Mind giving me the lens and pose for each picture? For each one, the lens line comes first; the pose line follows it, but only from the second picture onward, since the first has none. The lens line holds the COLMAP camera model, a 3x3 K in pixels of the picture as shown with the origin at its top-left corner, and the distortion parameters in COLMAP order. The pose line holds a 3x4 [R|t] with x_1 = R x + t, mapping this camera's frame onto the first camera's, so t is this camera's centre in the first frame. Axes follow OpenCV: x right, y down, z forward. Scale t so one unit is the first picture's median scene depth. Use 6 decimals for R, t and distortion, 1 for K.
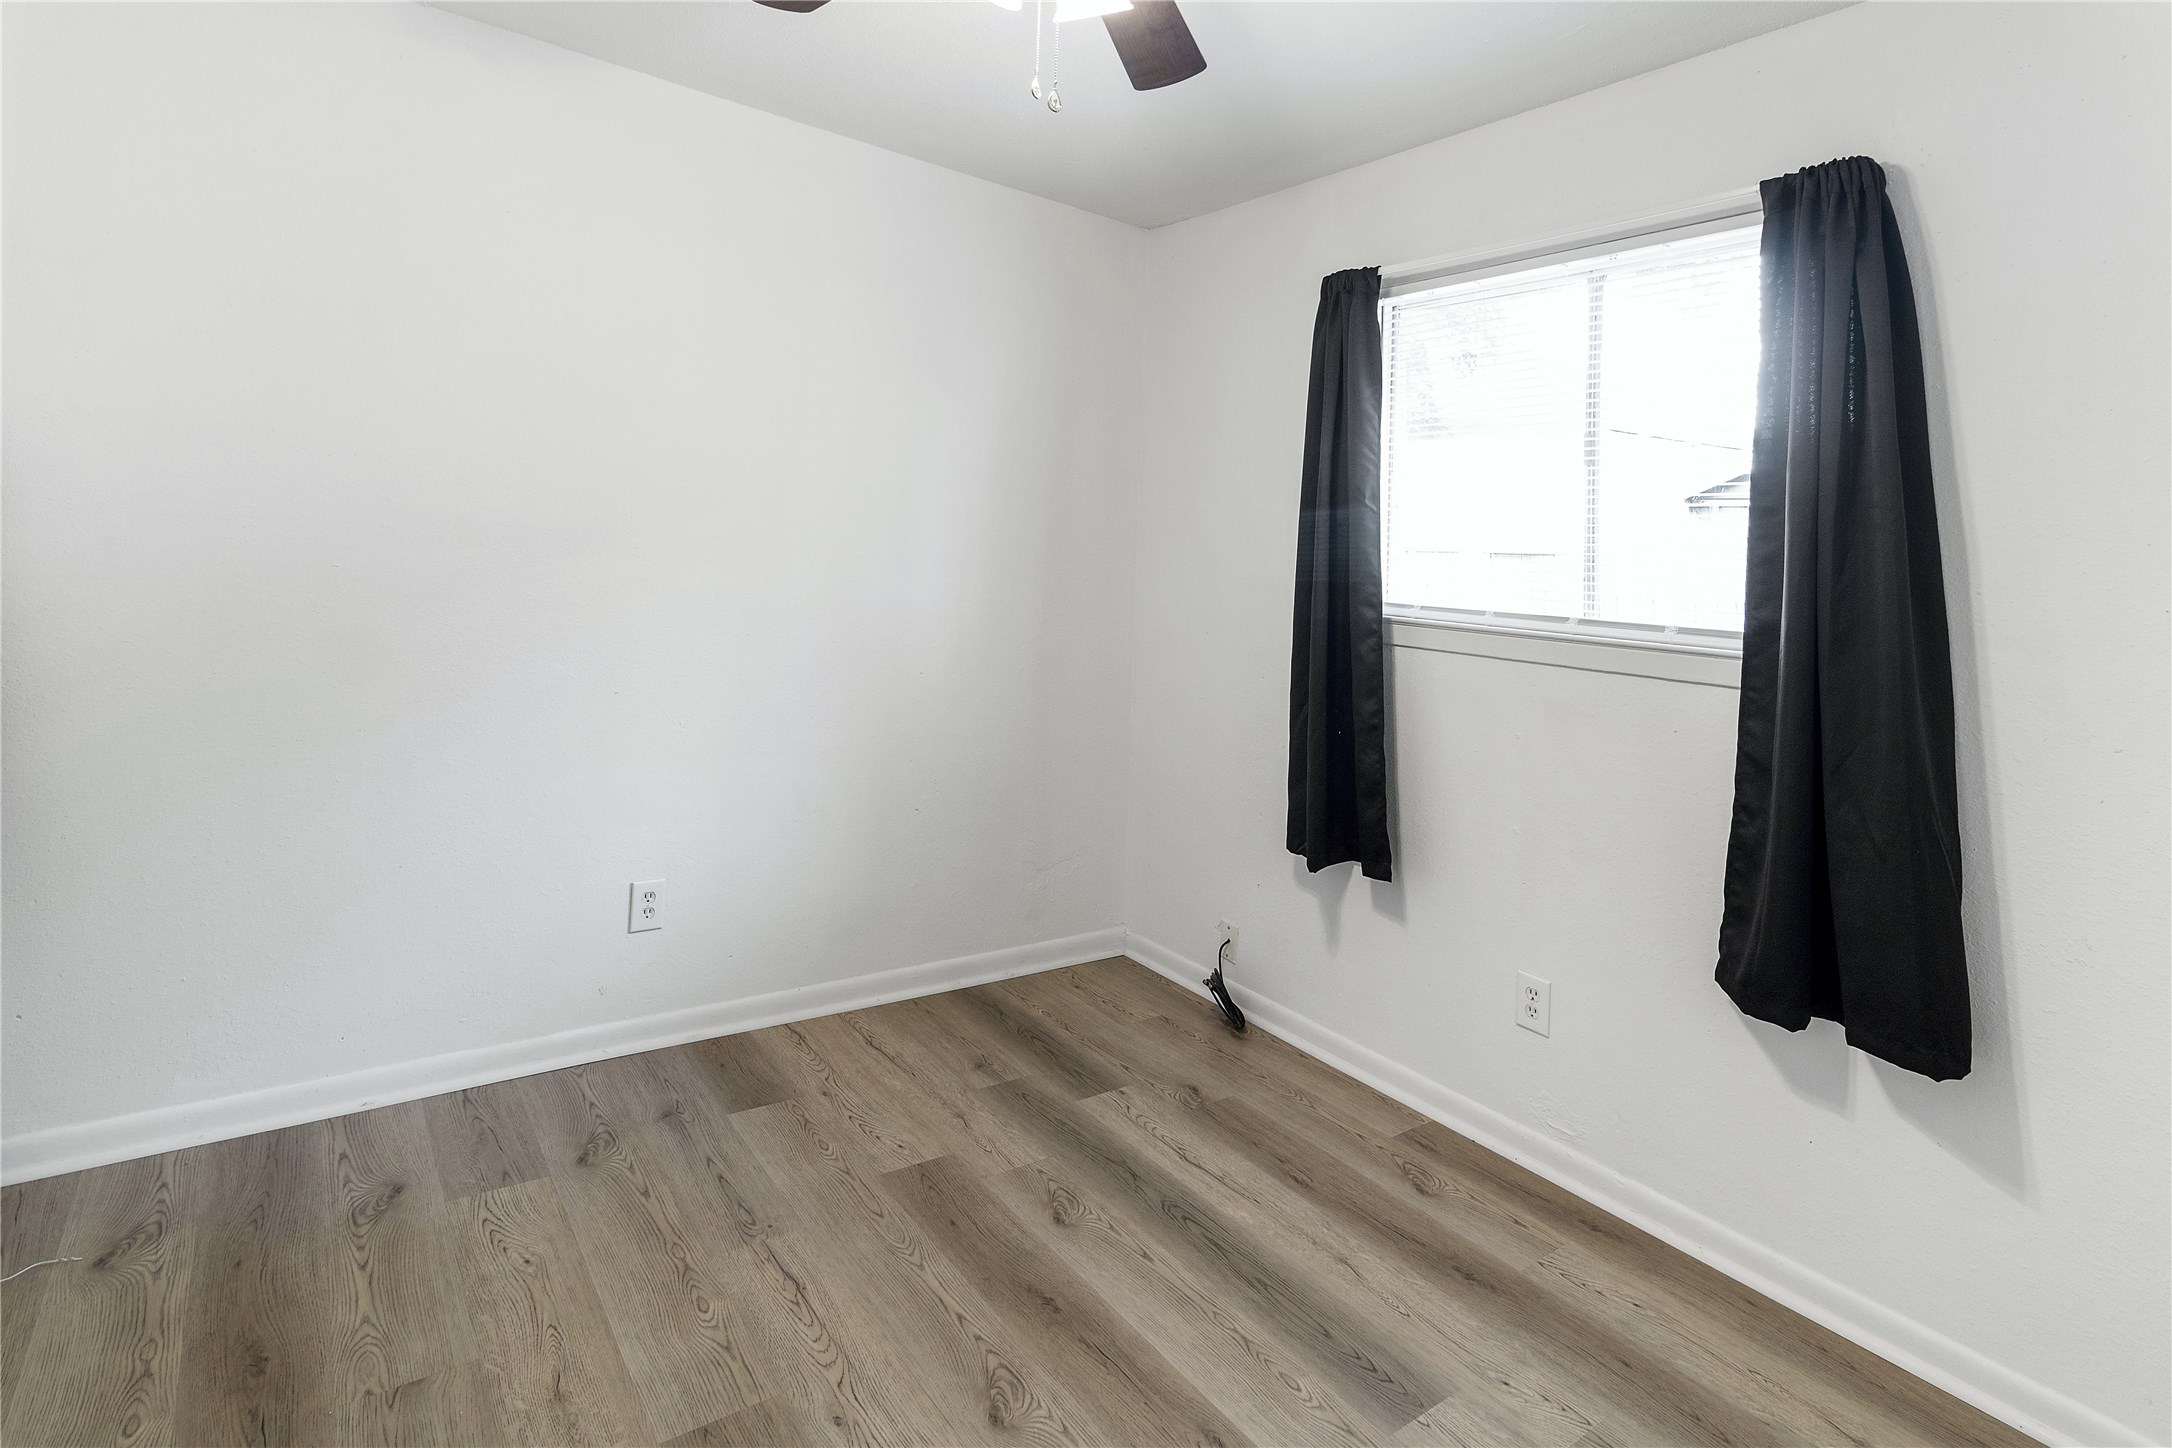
lens RADIAL K [[1080.0, 0, 1088.1], [0, 1080.0, 554.5], [0, 0, 1]] dist [-0.001009, -0.000095]
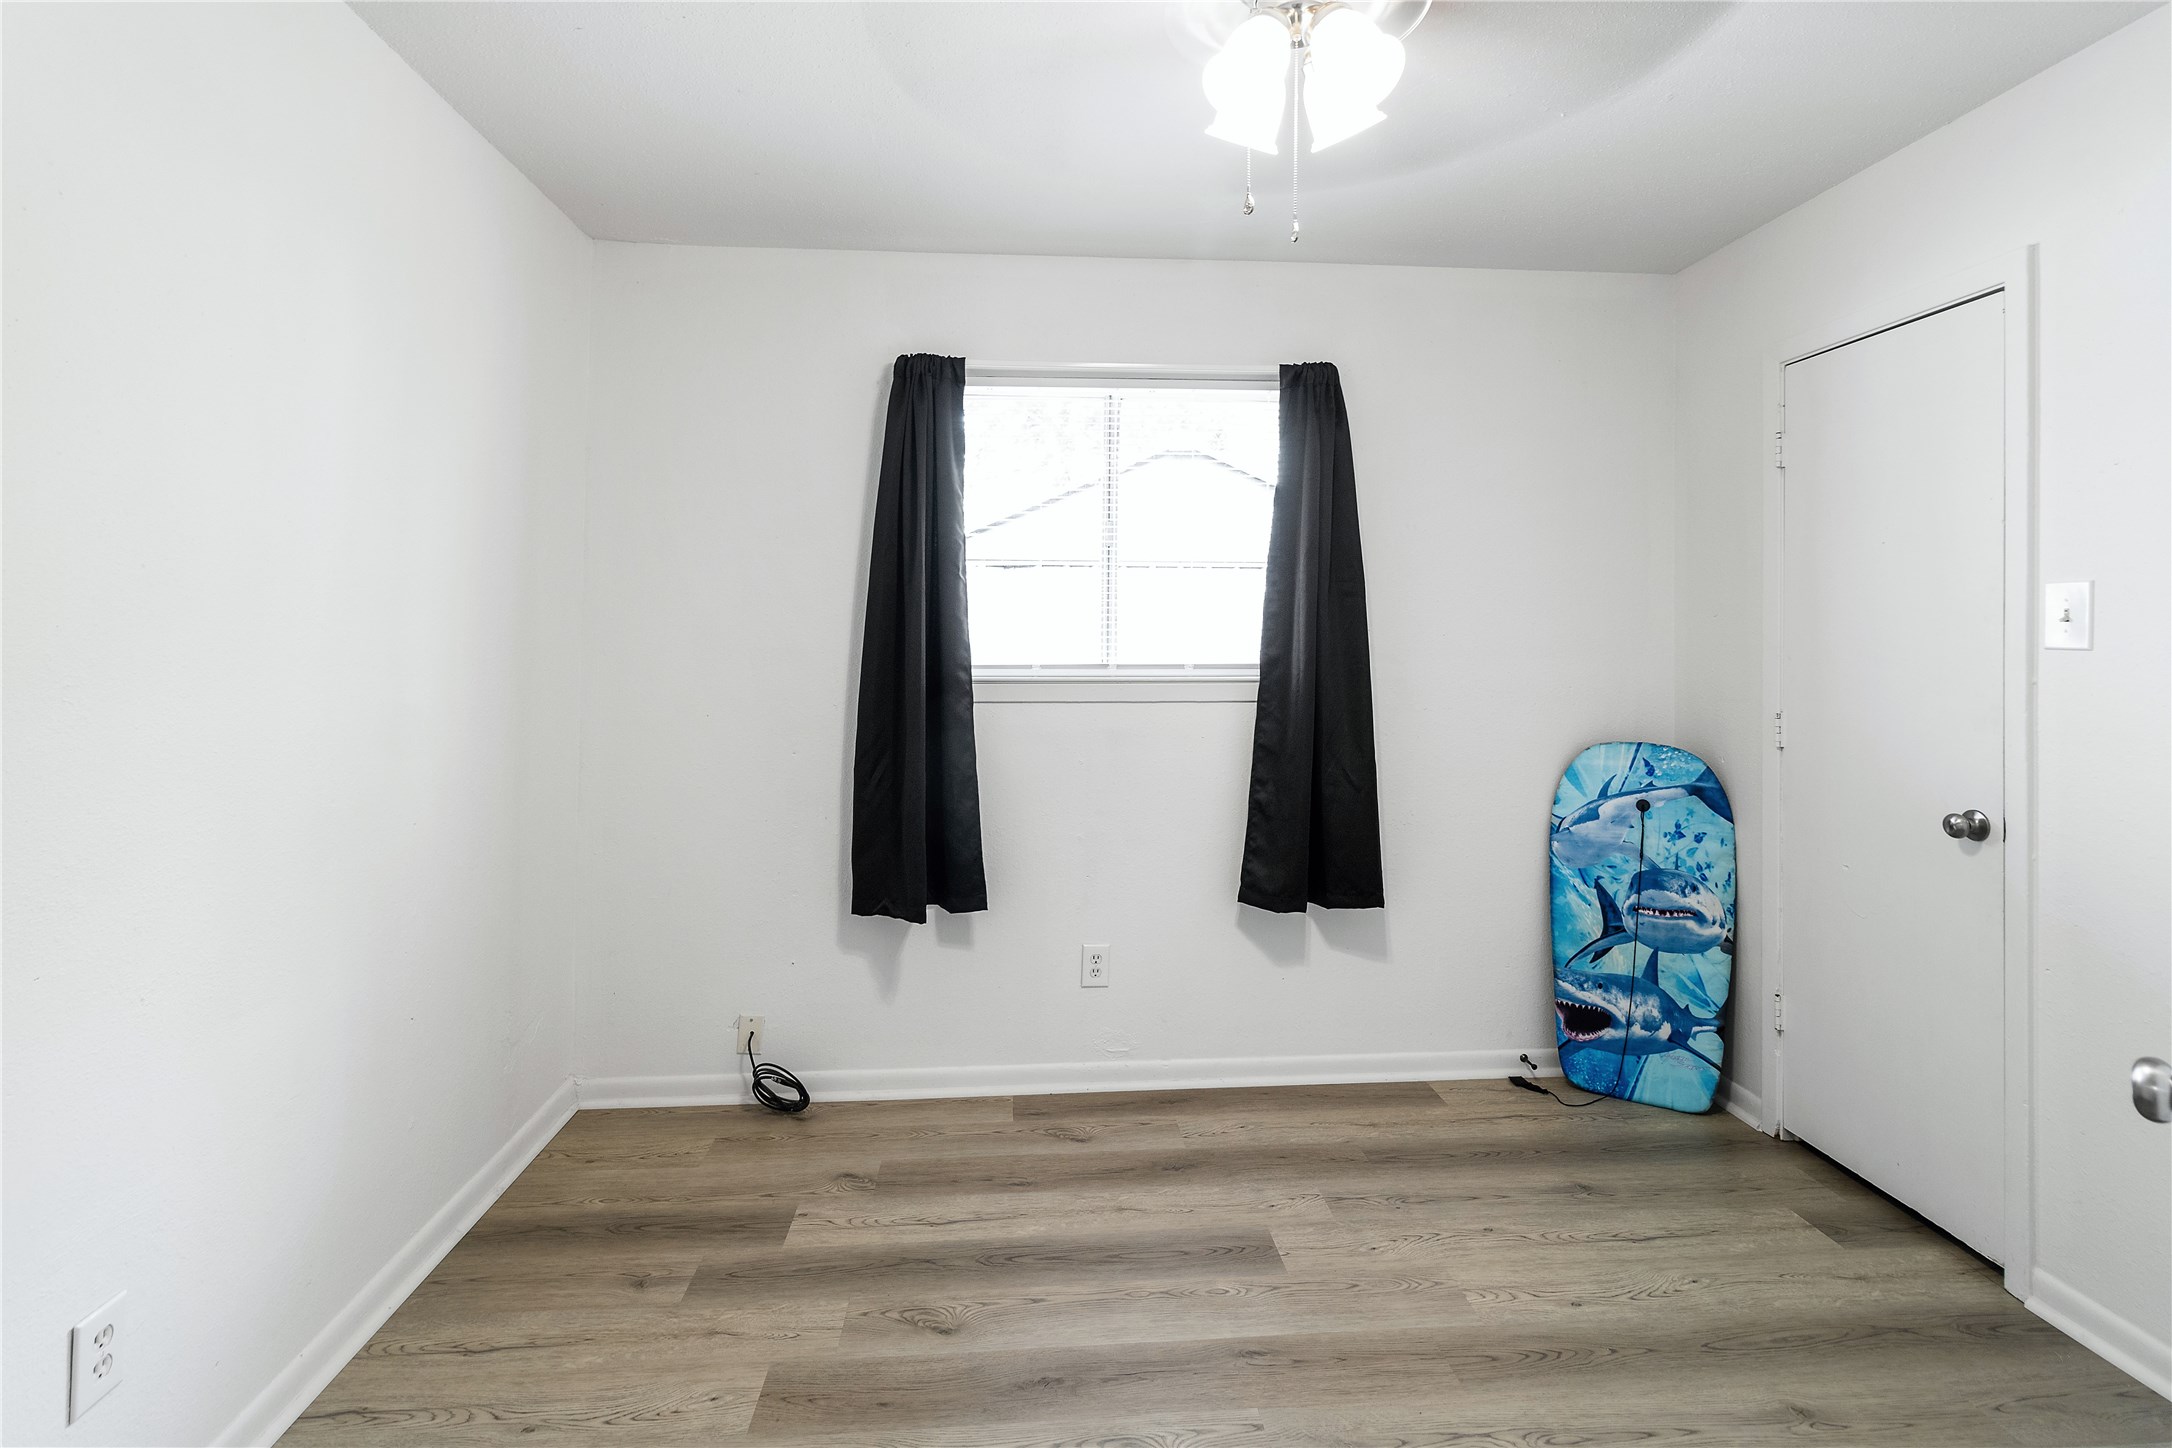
lens RADIAL K [[1037.6, 0, 1089.5], [0, 1037.6, 622.3], [0, 0, 1]] dist [0.000957, -0.000217]
pose [[0.528826, -0.048421, 0.847348, -0.610737], [0.027234, 0.998825, 0.040080, -0.042054], [-0.848293, 0.001881, 0.529524, 0.341453]]
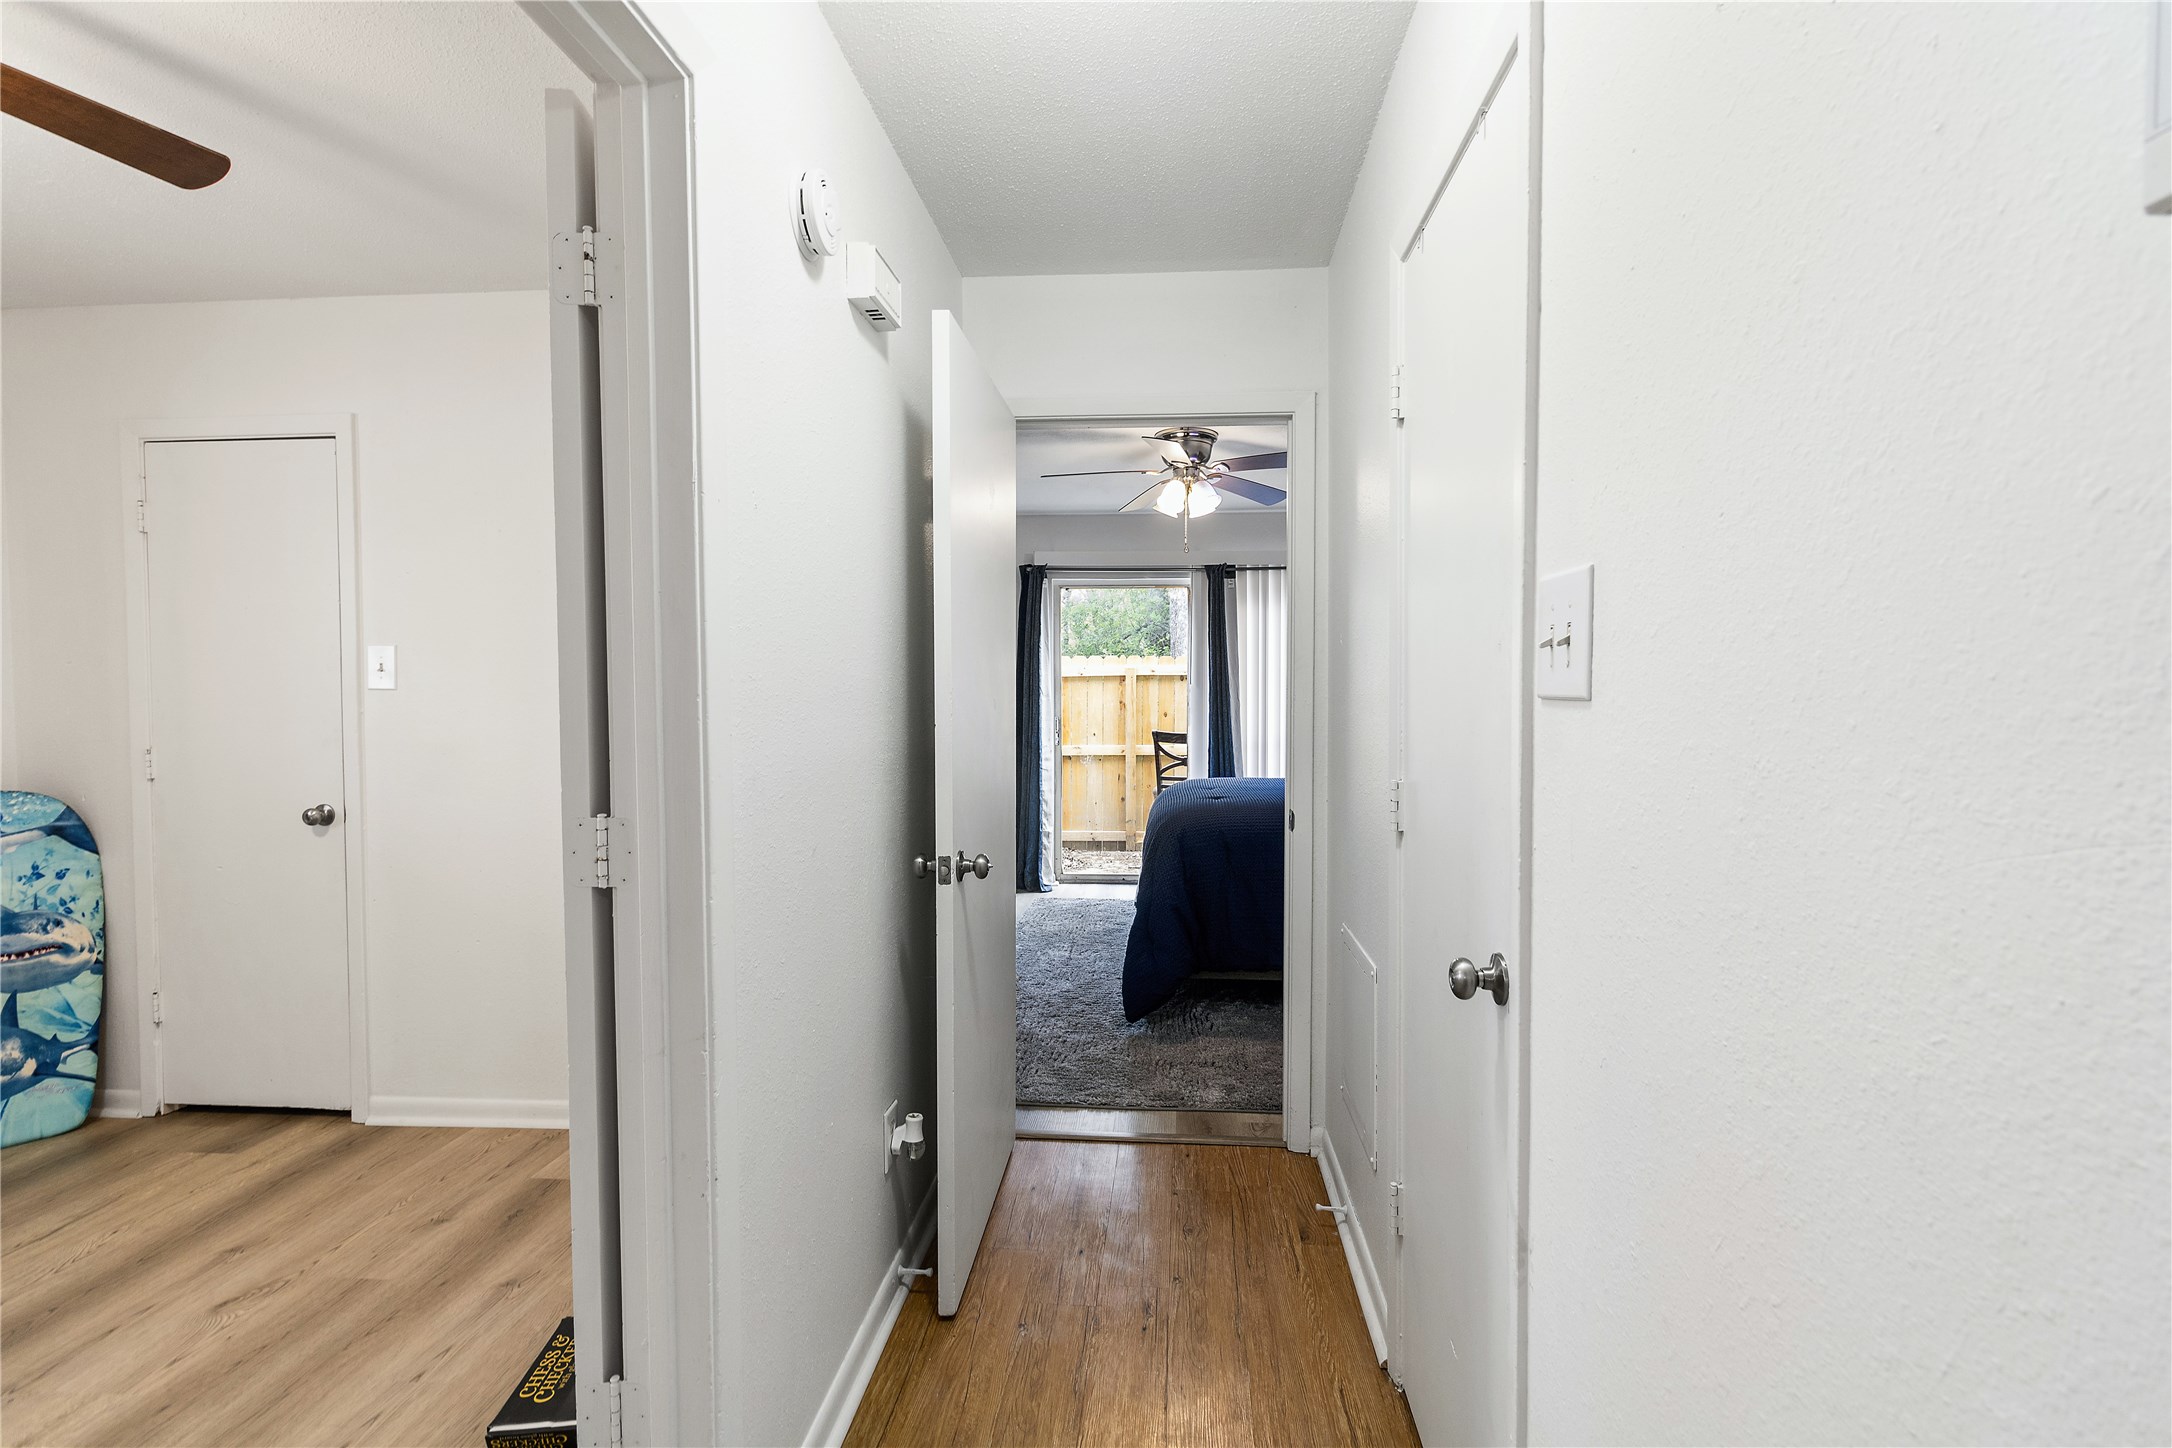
lens RADIAL K [[1009.2, 0, 1101.1], [0, 1009.2, 723.1], [0, 0, 1]] dist [0.001777, 0.000630]
pose [[-0.754397, -0.084275, 0.650987, -0.961765], [-0.046022, 0.996074, 0.075615, -0.058786], [-0.654804, 0.027084, -0.755314, 0.474277]]
